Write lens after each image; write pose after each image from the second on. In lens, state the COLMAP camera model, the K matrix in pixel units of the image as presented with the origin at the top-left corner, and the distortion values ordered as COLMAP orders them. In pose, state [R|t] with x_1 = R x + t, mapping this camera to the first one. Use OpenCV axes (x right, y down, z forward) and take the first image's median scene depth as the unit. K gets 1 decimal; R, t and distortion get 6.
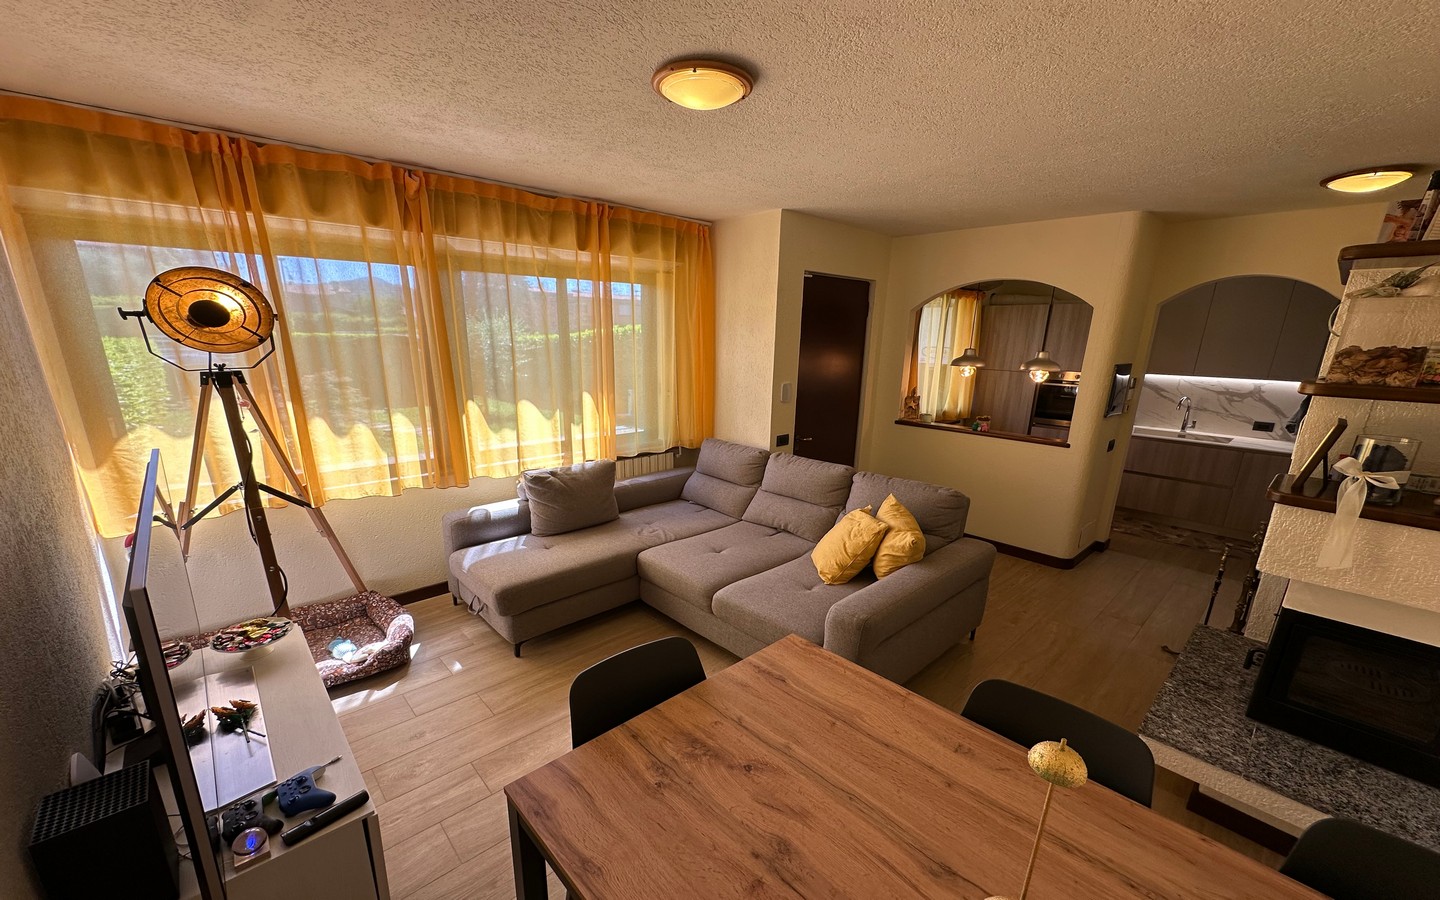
lens RADIAL K [[564.0, 0, 710.1], [0, 564.0, 496.2], [0, 0, 1]] dist [-0.000500, 0.000290]
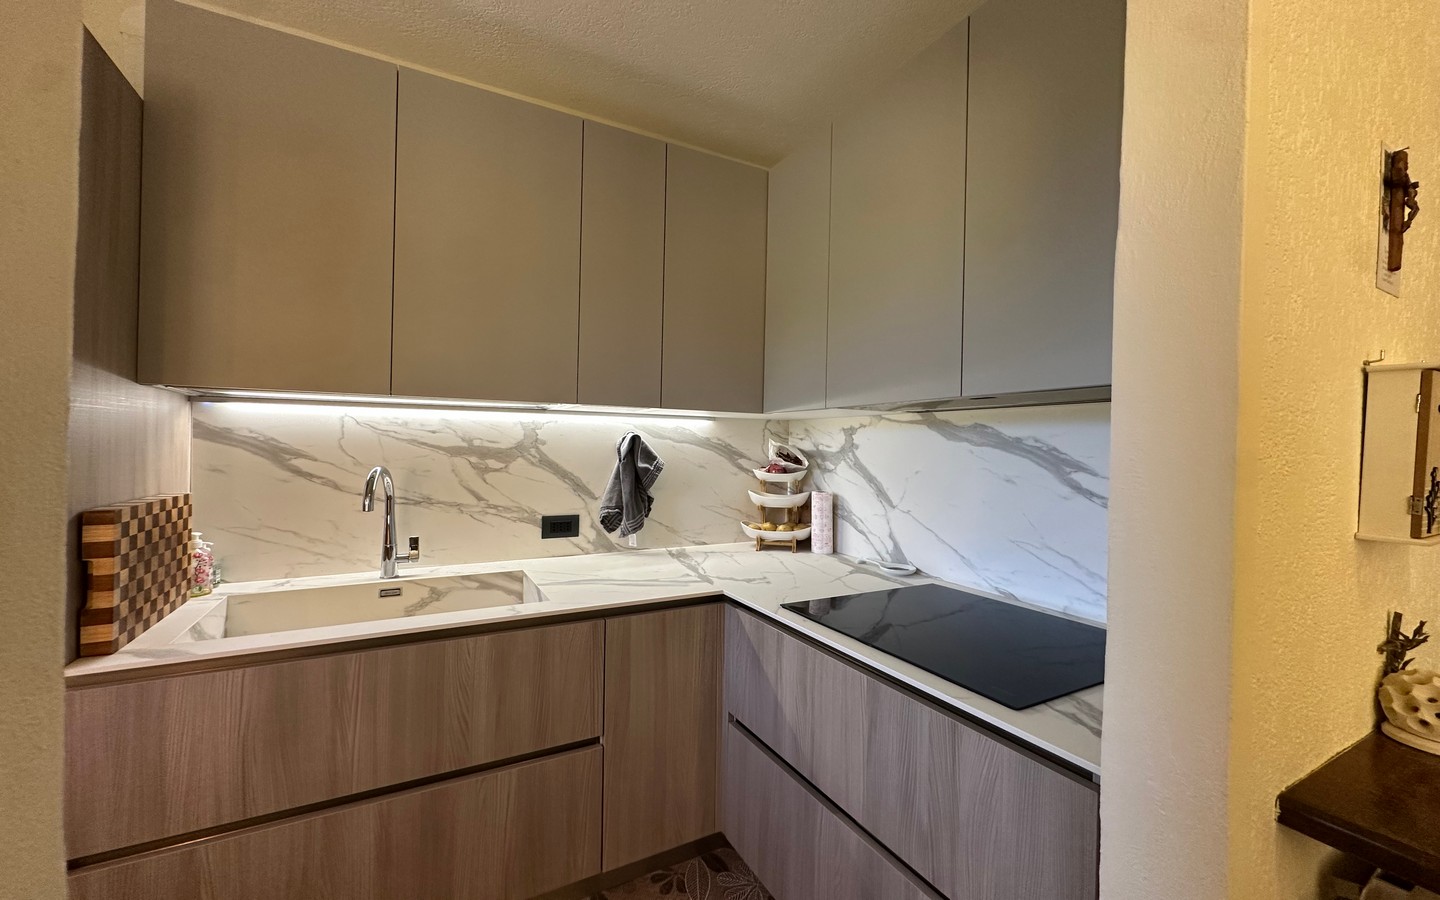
lens RADIAL K [[573.6, 0, 720.4], [0, 573.6, 448.6], [0, 0, 1]] dist [-0.003295, 0.000073]
pose [[0.232060, -0.016996, 0.972553, 0.829109], [0.264597, 0.963247, -0.046302, -0.173775], [-0.936022, 0.268079, 0.228028, 1.067859]]
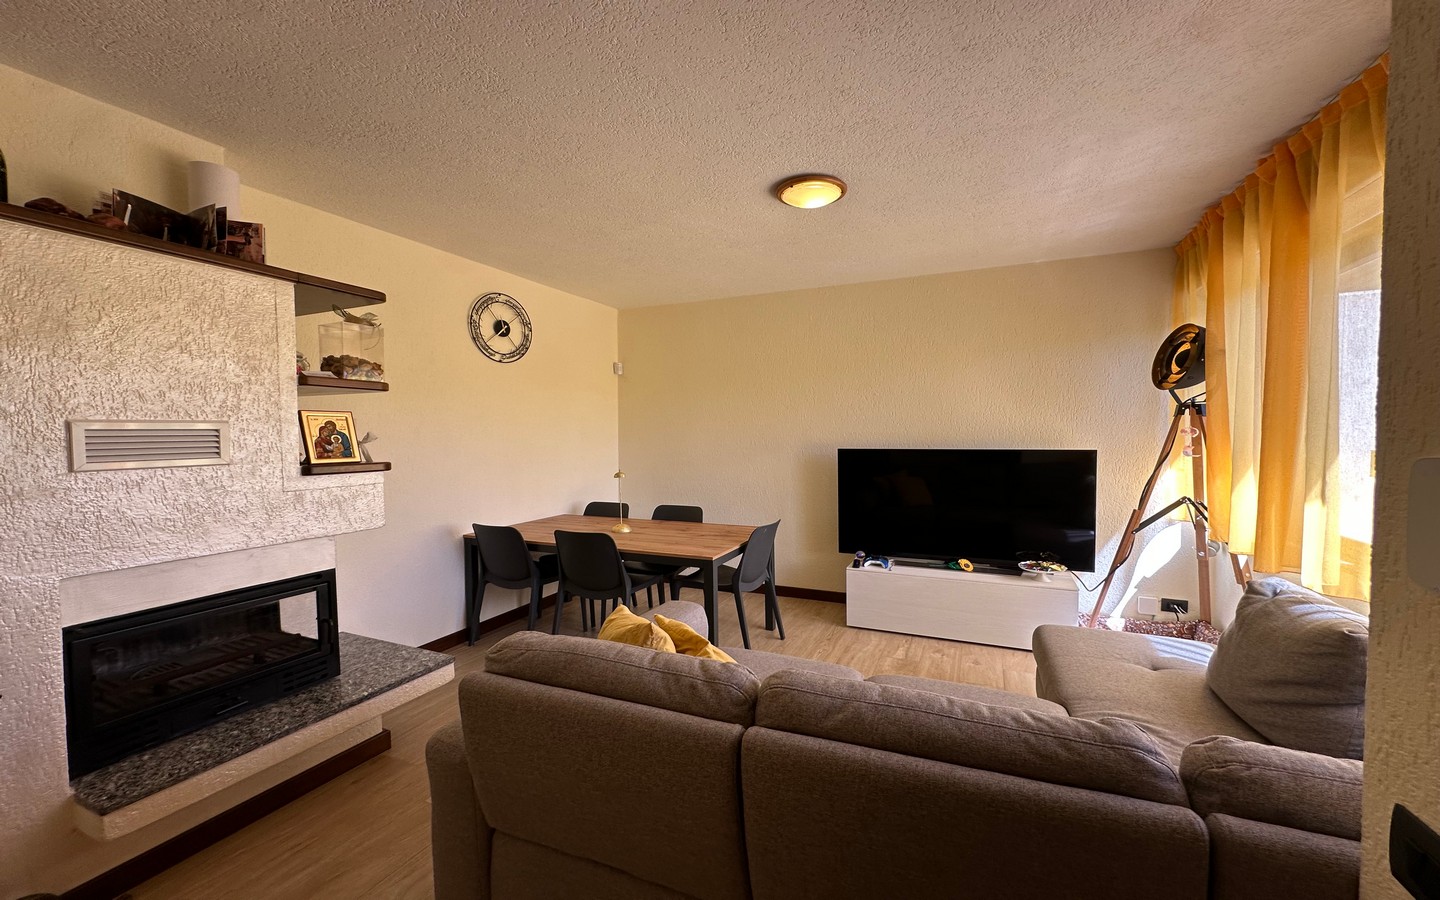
lens RADIAL K [[572.8, 0, 721.2], [0, 572.8, 455.8], [0, 0, 1]] dist [-0.003704, 0.000573]
pose [[-0.915055, 0.008690, -0.403235, 0.394246], [-0.120551, 0.948173, 0.293999, -0.248862], [0.384891, 0.317636, -0.866583, 1.185617]]
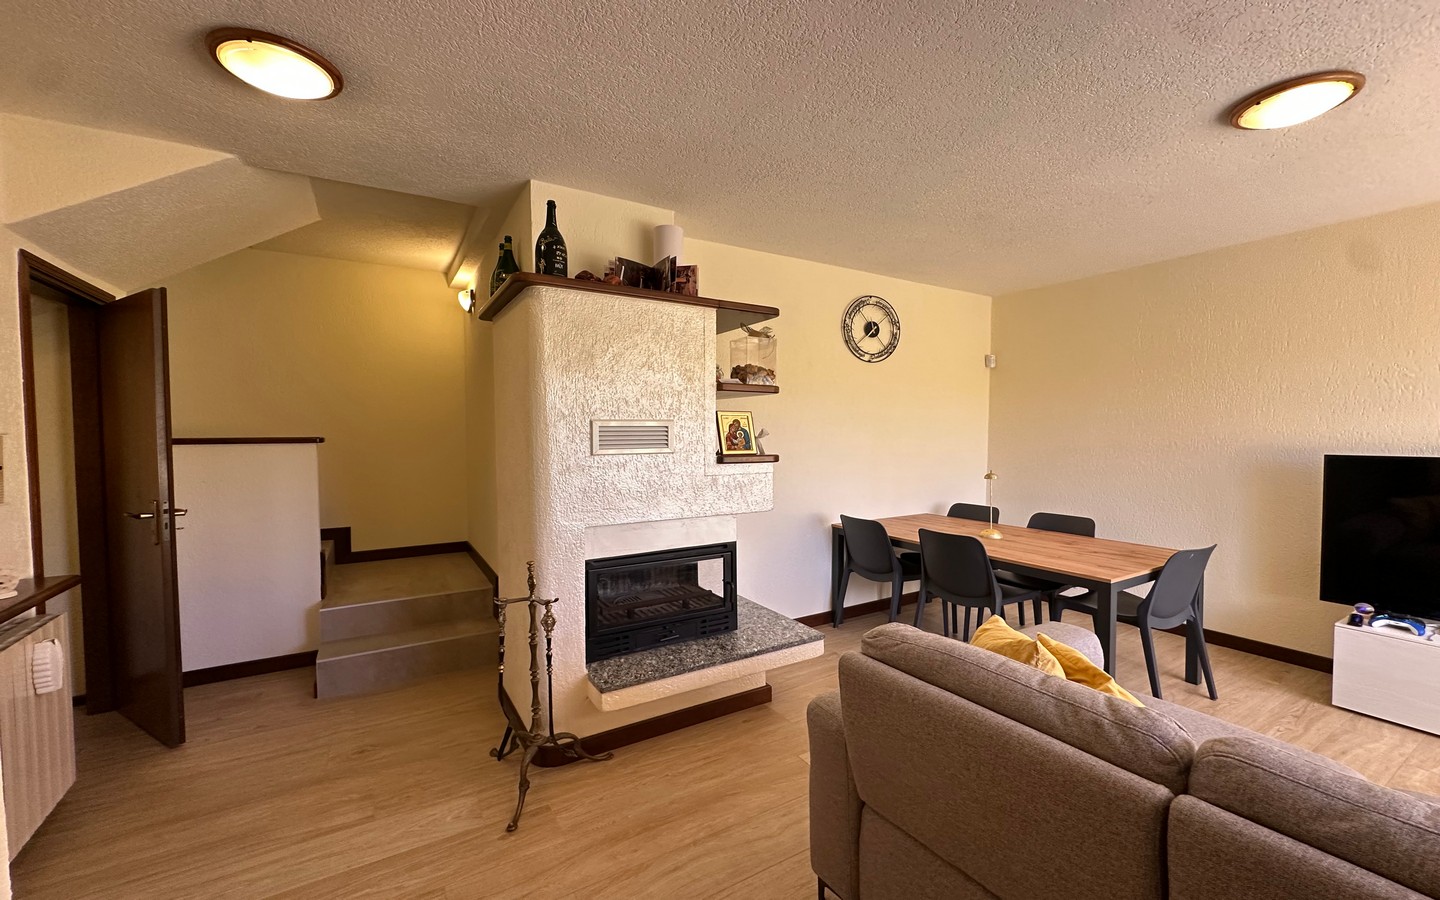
lens RADIAL K [[572.8, 0, 721.2], [0, 572.8, 455.8], [0, 0, 1]] dist [-0.003704, 0.000573]
pose [[-0.982036, -0.020675, 0.187558, 0.409402], [0.041715, 0.945597, 0.322655, -0.249633], [-0.184025, 0.324683, -0.927748, 1.190242]]
